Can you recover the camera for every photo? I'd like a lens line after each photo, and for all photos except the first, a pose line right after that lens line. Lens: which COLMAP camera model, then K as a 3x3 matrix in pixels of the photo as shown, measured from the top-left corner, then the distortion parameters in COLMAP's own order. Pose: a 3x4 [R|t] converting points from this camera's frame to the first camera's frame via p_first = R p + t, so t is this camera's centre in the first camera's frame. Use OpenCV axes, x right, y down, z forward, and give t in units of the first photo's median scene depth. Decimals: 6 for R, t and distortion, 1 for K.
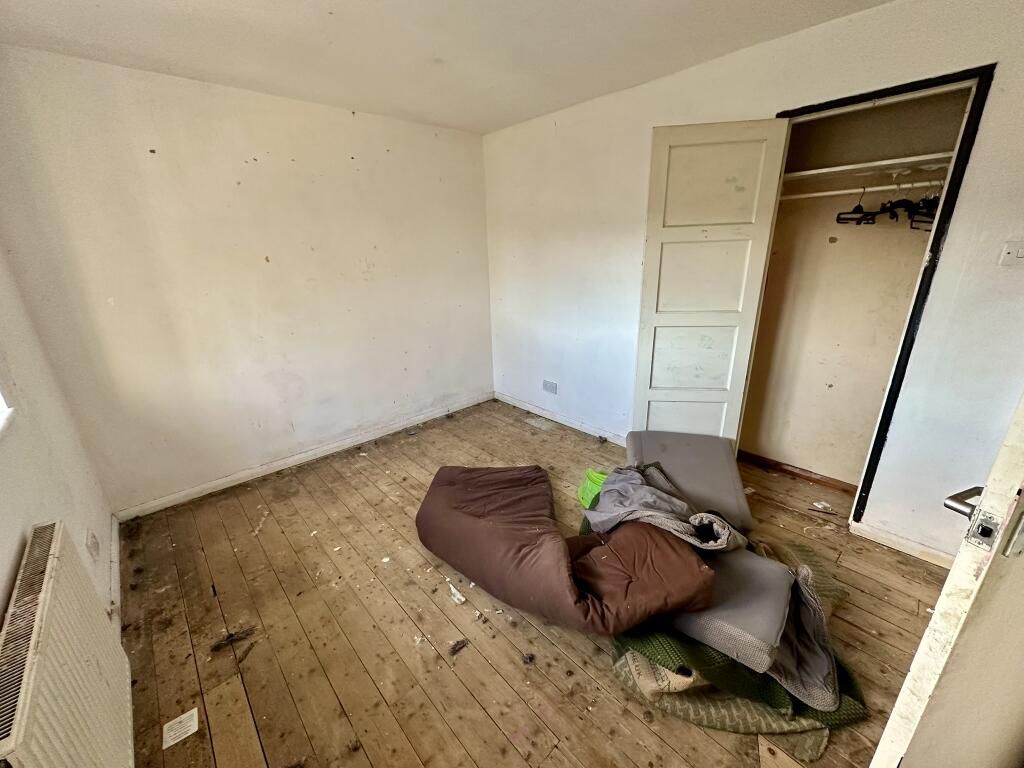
lens RADIAL K [[408.4, 0, 512.8], [0, 408.4, 385.1], [0, 0, 1]] dist [0.001498, 0.000117]
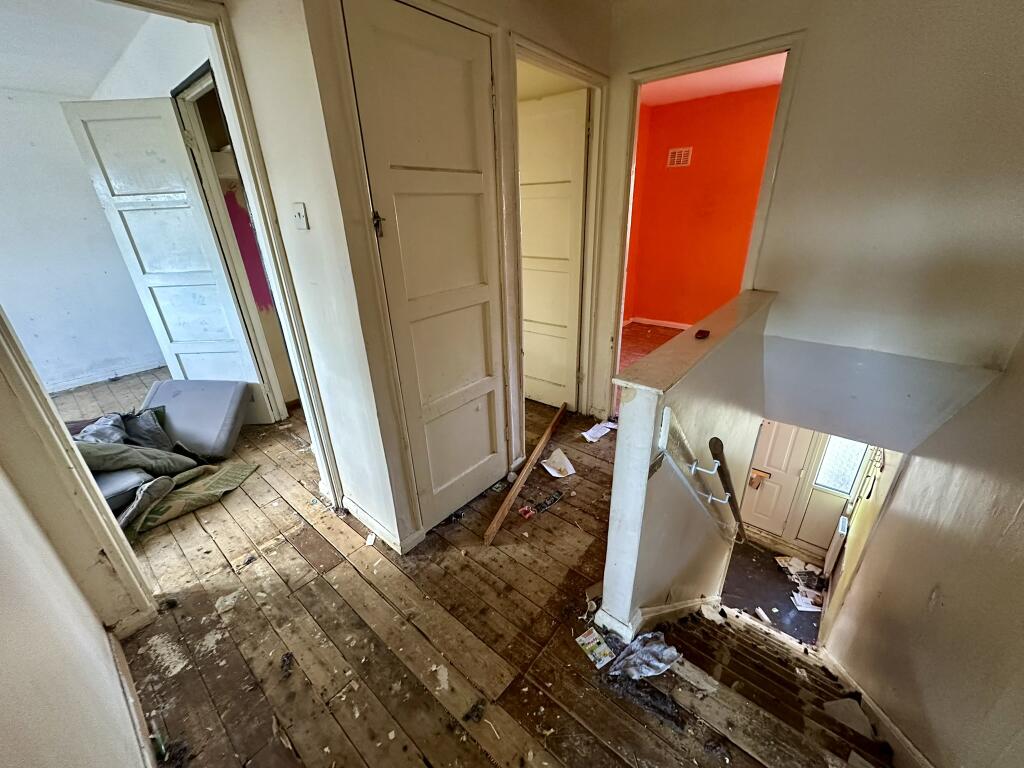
lens RADIAL K [[408.4, 0, 513.1], [0, 408.4, 385.1], [0, 0, 1]] dist [0.001498, 0.000117]
pose [[0.992167, -0.049331, 0.114765, 0.798733], [0.040237, 0.995962, 0.080251, 0.051207], [-0.118260, -0.075004, 0.990146, -0.167772]]
